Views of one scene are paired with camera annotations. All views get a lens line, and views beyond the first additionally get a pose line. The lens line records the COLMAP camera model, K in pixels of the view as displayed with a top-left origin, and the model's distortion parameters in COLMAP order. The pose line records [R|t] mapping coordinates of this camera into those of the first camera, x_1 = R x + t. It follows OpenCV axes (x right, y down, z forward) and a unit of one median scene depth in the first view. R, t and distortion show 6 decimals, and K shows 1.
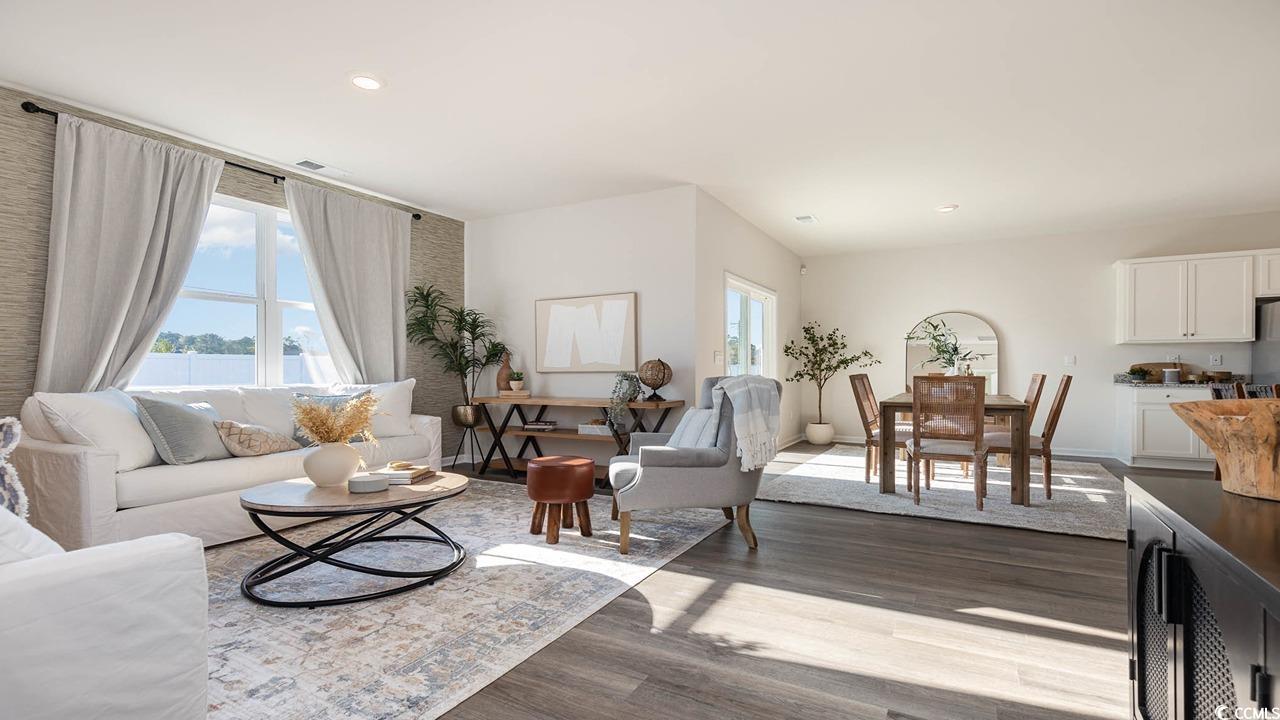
lens RADIAL K [[579.7, 0, 641.0], [0, 579.7, 366.6], [0, 0, 1]] dist [0.001179, -0.004196]
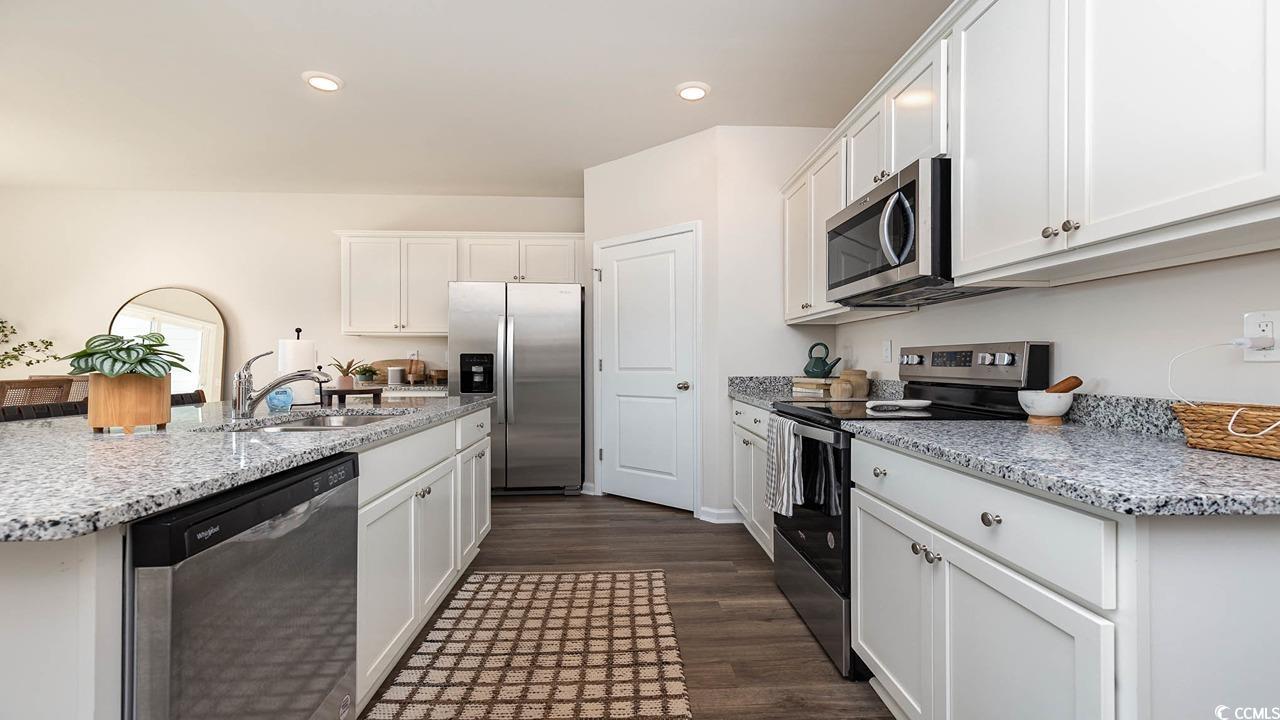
lens RADIAL K [[579.7, 0, 641.0], [0, 579.7, 366.6], [0, 0, 1]] dist [0.001179, -0.004196]
pose [[0.853991, -0.003625, 0.520274, 0.797848], [-0.003636, 0.999910, 0.012935, -0.008783], [-0.520274, -0.012938, 0.853901, 0.089097]]
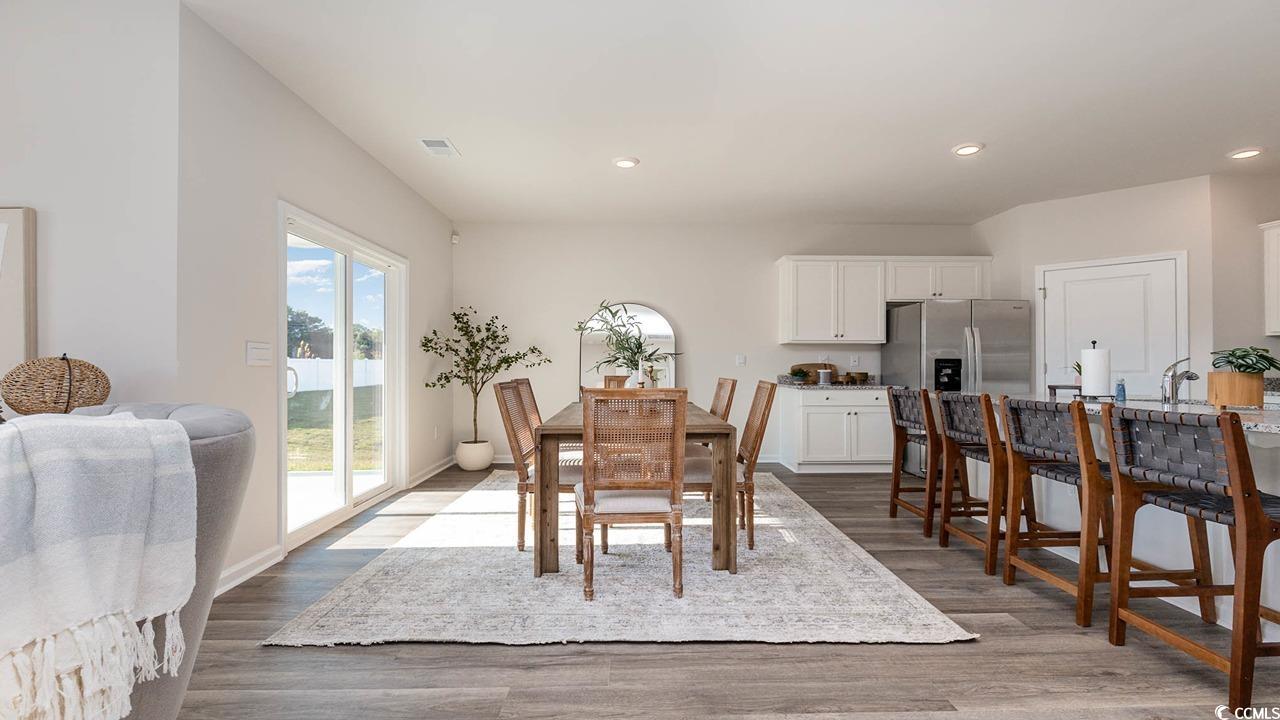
lens RADIAL K [[579.7, 0, 641.0], [0, 579.7, 366.6], [0, 0, 1]] dist [0.001179, -0.004196]
pose [[0.865305, 0.000454, 0.501246, 0.144633], [-0.003909, 0.999975, 0.005843, -0.006147], [-0.501231, -0.007016, 0.865285, 0.295302]]
